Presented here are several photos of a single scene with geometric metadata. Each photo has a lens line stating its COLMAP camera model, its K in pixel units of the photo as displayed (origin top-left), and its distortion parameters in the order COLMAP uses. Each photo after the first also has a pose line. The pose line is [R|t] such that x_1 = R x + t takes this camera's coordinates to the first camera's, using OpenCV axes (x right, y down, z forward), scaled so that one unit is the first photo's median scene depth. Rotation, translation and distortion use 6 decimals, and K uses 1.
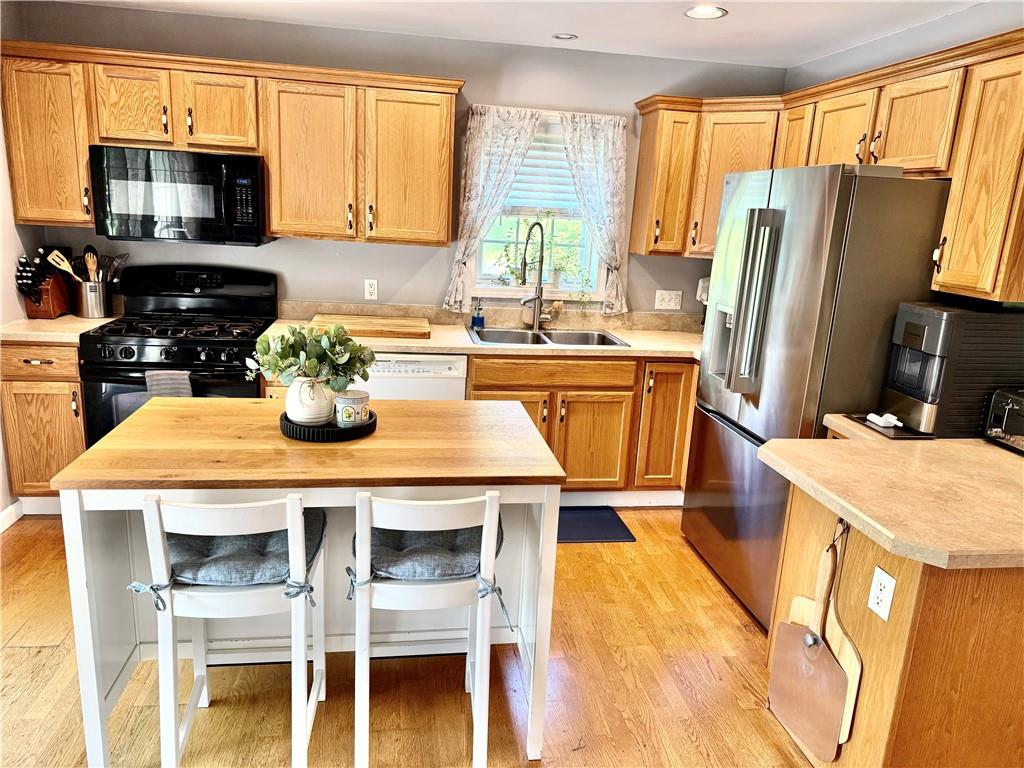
lens RADIAL K [[726.6, 0, 510.4], [0, 726.6, 393.1], [0, 0, 1]] dist [0.005516, -0.003156]
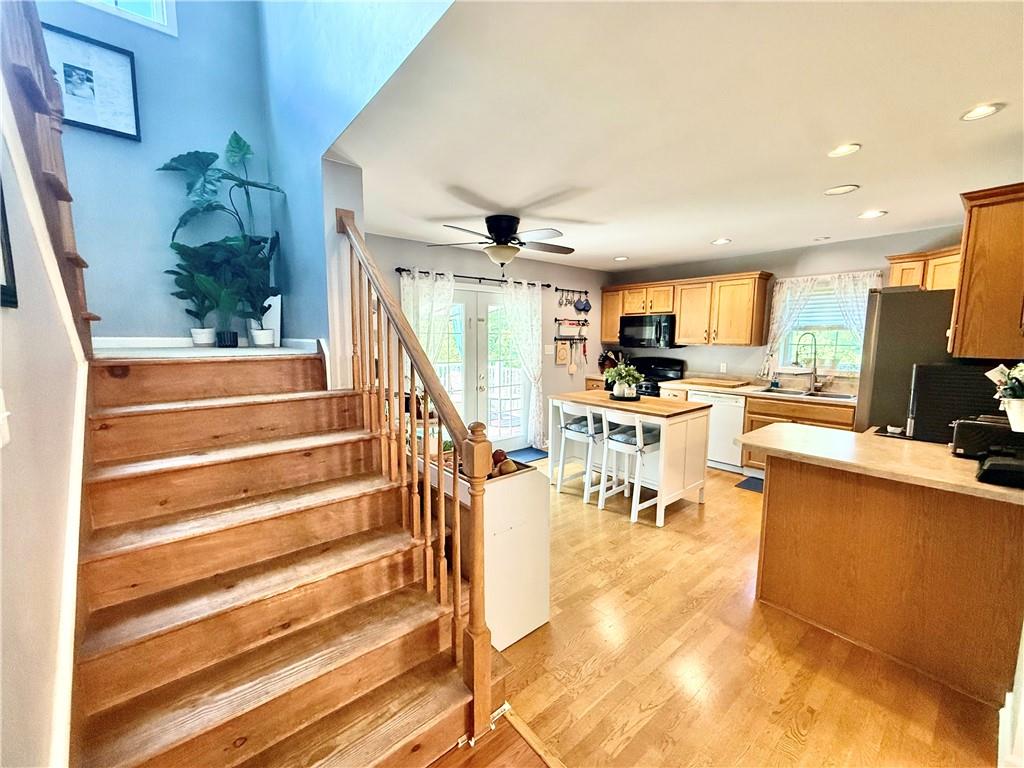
lens RADIAL K [[408.5, 0, 507.0], [0, 408.5, 385.2], [0, 0, 1]] dist [-0.000292, -0.000053]
pose [[0.511326, 0.049885, -0.857938, 0.629422], [-0.183552, 0.981617, -0.052320, 0.111390], [0.839556, 0.184229, 0.511083, -0.203083]]
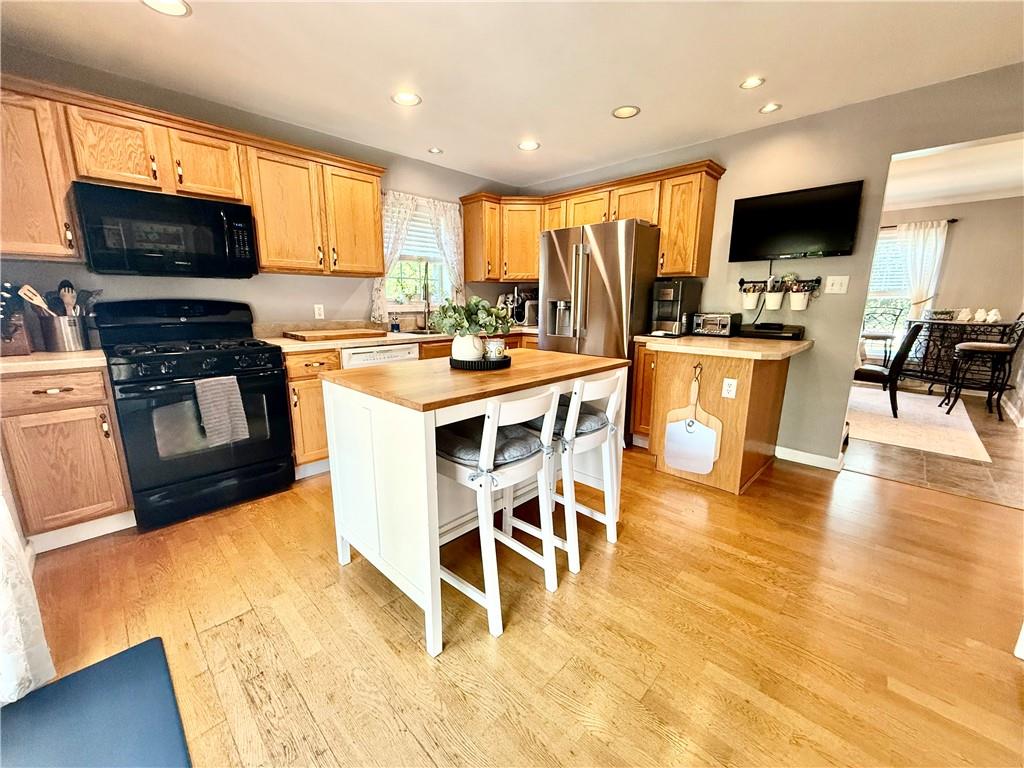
lens RADIAL K [[408.5, 0, 507.0], [0, 408.5, 385.2], [0, 0, 1]] dist [-0.000292, -0.000053]
pose [[0.796924, -0.174013, 0.578473, -0.456244], [0.186404, 0.981718, 0.038518, 0.042427], [-0.574600, 0.077134, 0.814792, 0.175427]]
